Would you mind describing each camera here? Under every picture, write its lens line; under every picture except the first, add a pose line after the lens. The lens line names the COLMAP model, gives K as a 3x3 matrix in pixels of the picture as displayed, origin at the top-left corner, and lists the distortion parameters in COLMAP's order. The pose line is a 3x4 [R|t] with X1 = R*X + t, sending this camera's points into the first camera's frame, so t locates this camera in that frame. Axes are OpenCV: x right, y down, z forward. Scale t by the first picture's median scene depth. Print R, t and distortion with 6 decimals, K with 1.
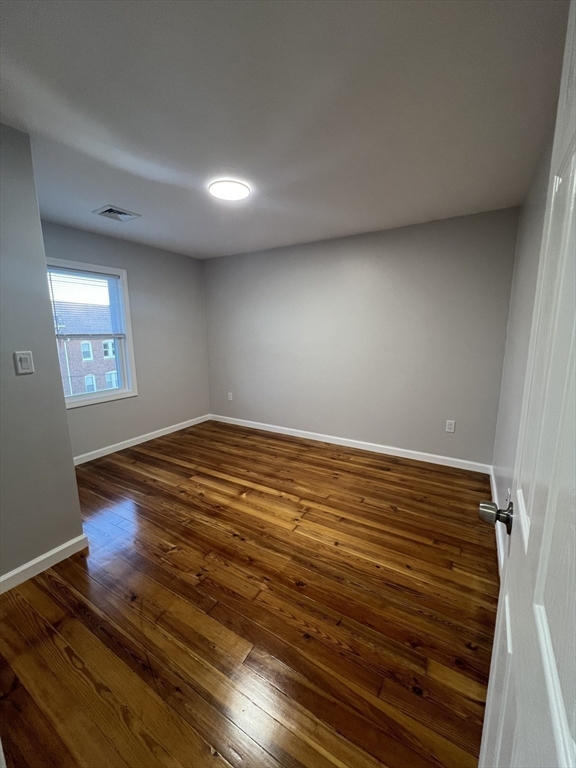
lens RADIAL K [[304.4, 0, 288.0], [0, 304.4, 384.0], [0, 0, 1]] dist [-0.000378, 0.000120]
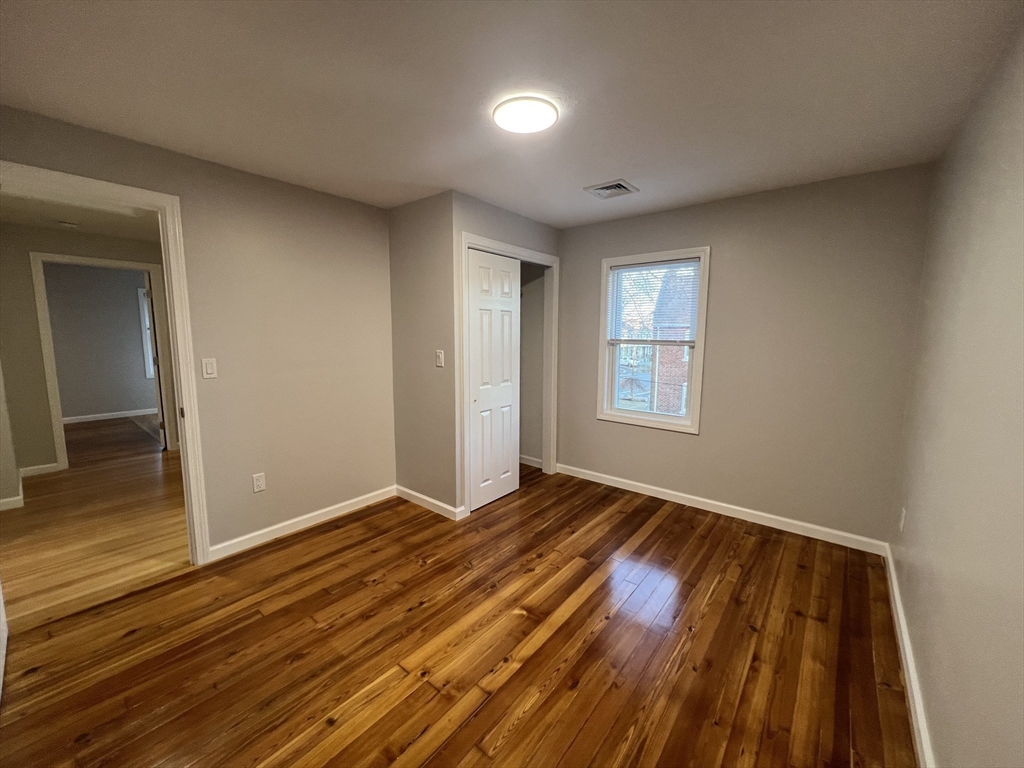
lens RADIAL K [[405.8, 0, 512.0], [0, 405.8, 384.0], [0, 0, 1]] dist [-0.000378, 0.000120]
pose [[-0.138265, 0.133969, -0.981293, 0.568405], [-0.176535, 0.971608, 0.157521, -0.190472], [0.974535, 0.195012, -0.110689, 0.959713]]
